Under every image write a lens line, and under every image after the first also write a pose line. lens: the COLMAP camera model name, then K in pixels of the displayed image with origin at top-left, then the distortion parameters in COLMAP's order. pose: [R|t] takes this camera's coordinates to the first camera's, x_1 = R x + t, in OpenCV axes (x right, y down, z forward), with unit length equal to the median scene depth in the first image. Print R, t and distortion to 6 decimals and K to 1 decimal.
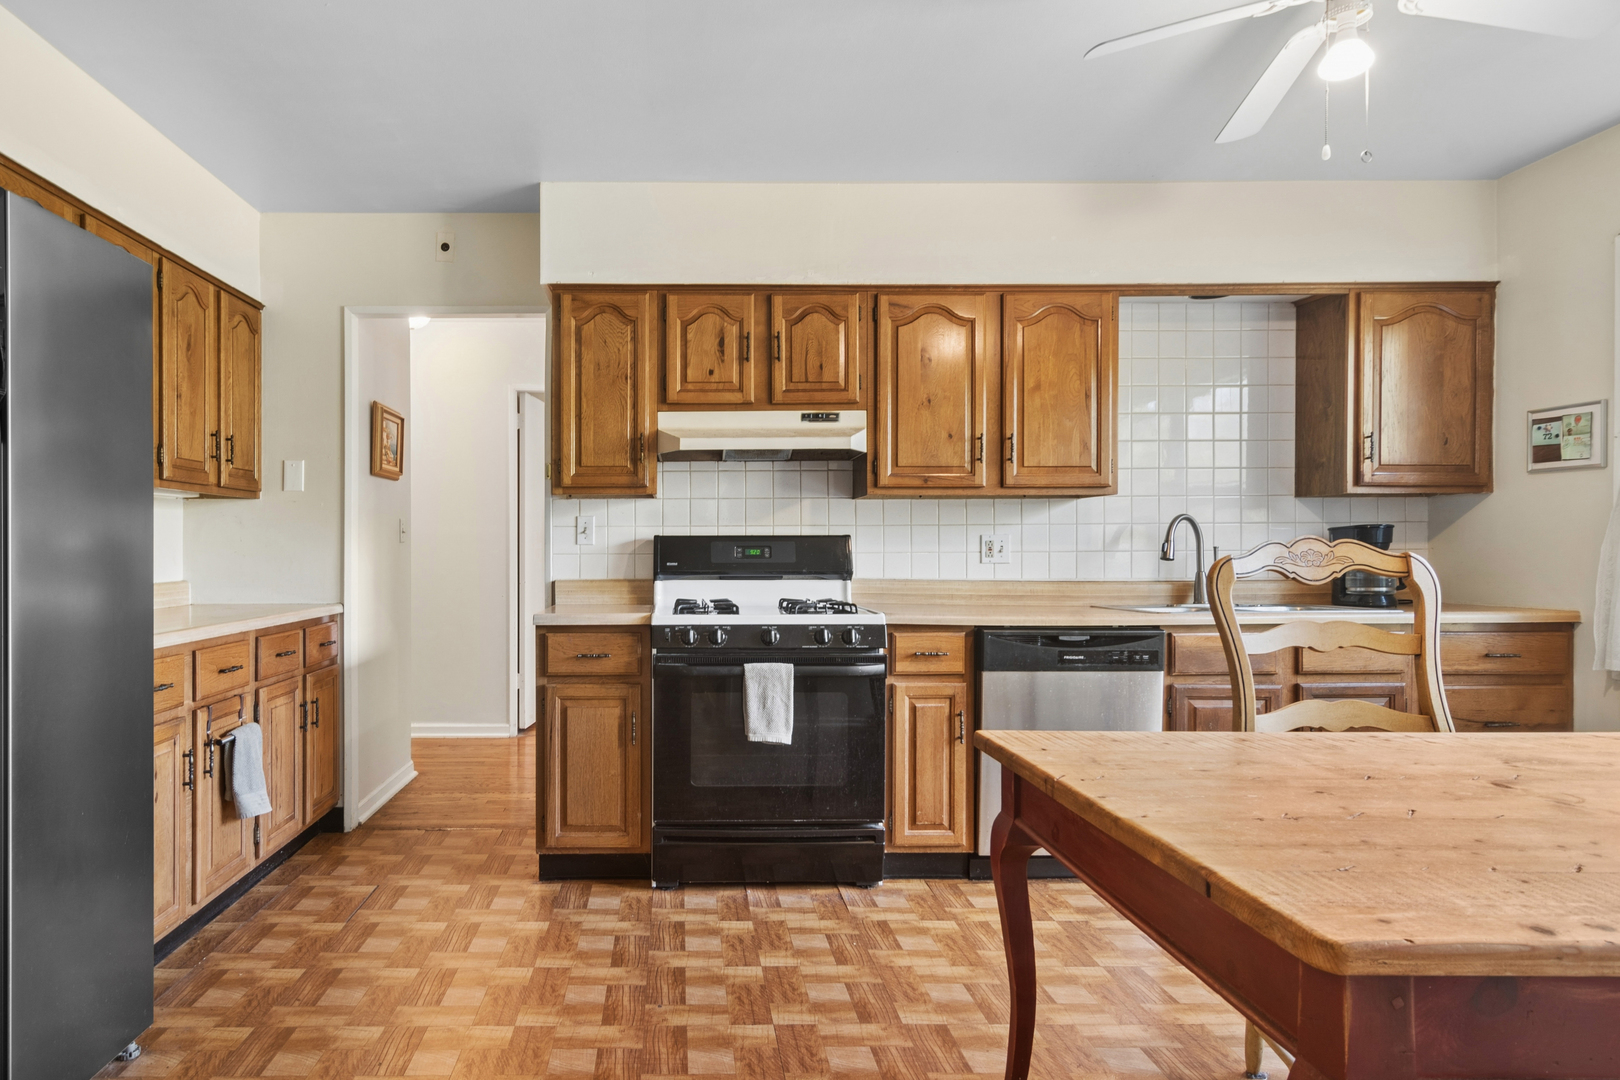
lens RADIAL K [[947.5, 0, 680.3], [0, 947.5, 549.7], [0, 0, 1]] dist [-0.000371, -0.000297]
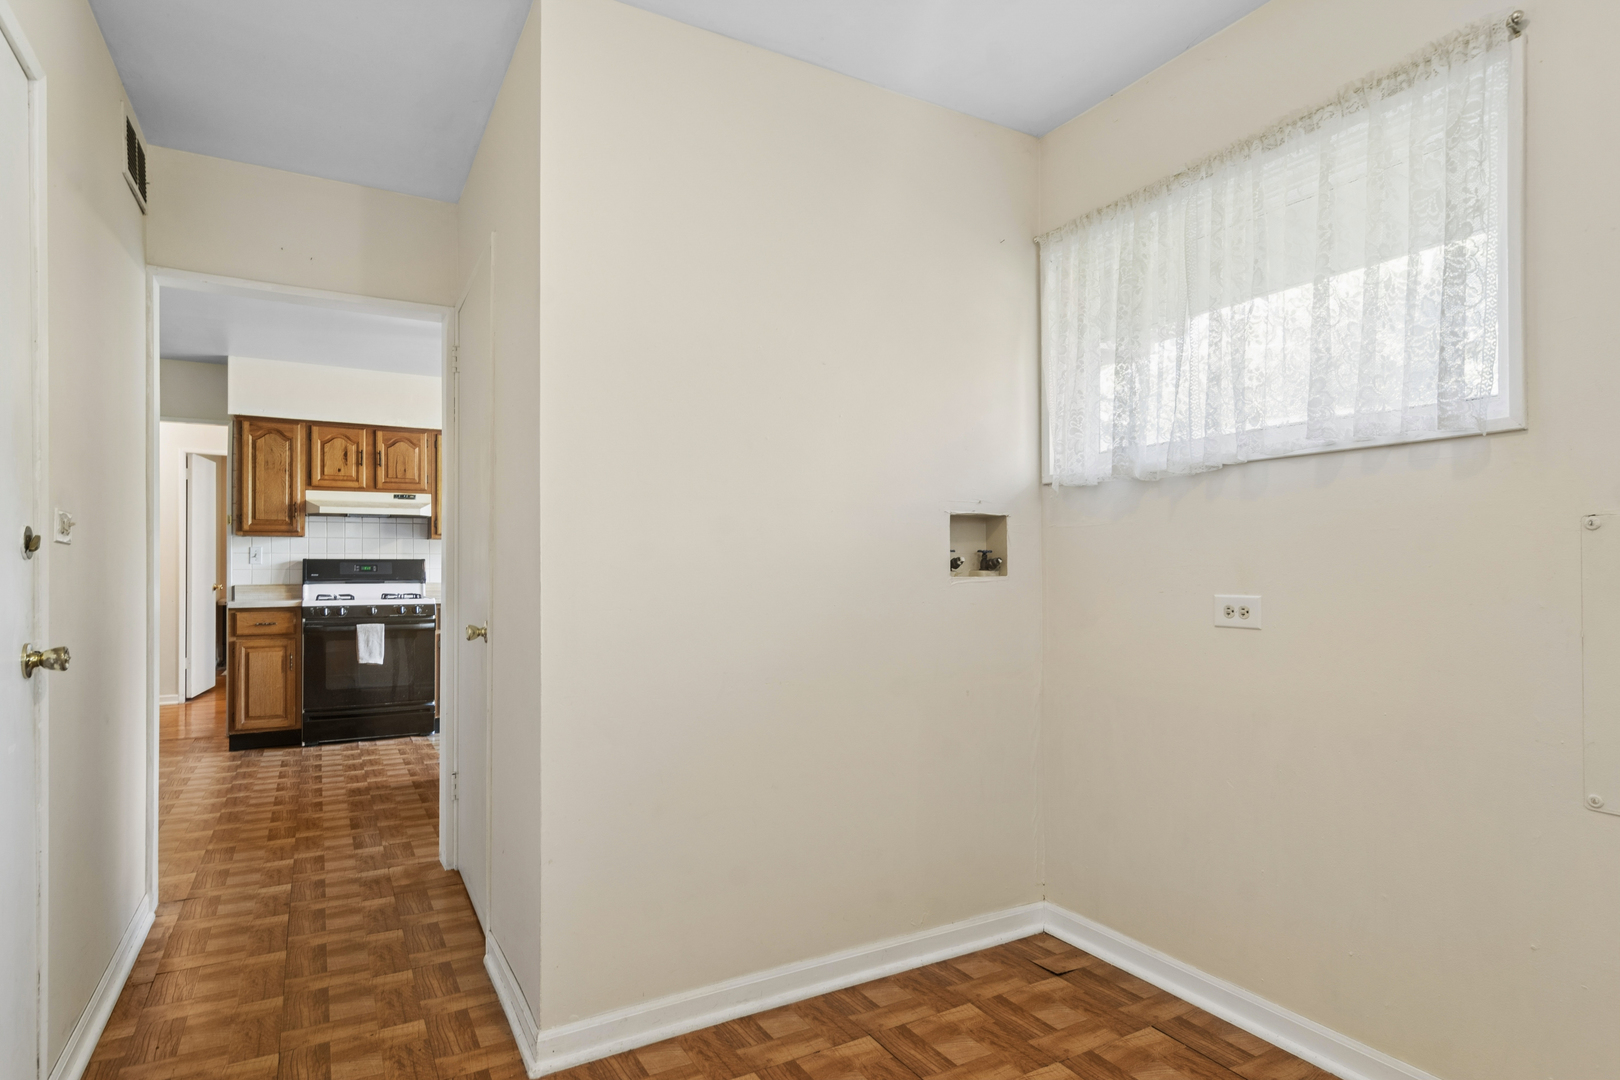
lens RADIAL K [[871.3, 0, 807.3], [0, 871.3, 566.8], [0, 0, 1]] dist [-0.003215, -0.000557]
pose [[0.874382, 0.001807, 0.485235, 0.007552], [-0.000056, 0.999993, -0.003622, 0.005948], [-0.485239, 0.003140, 0.874376, -0.914613]]
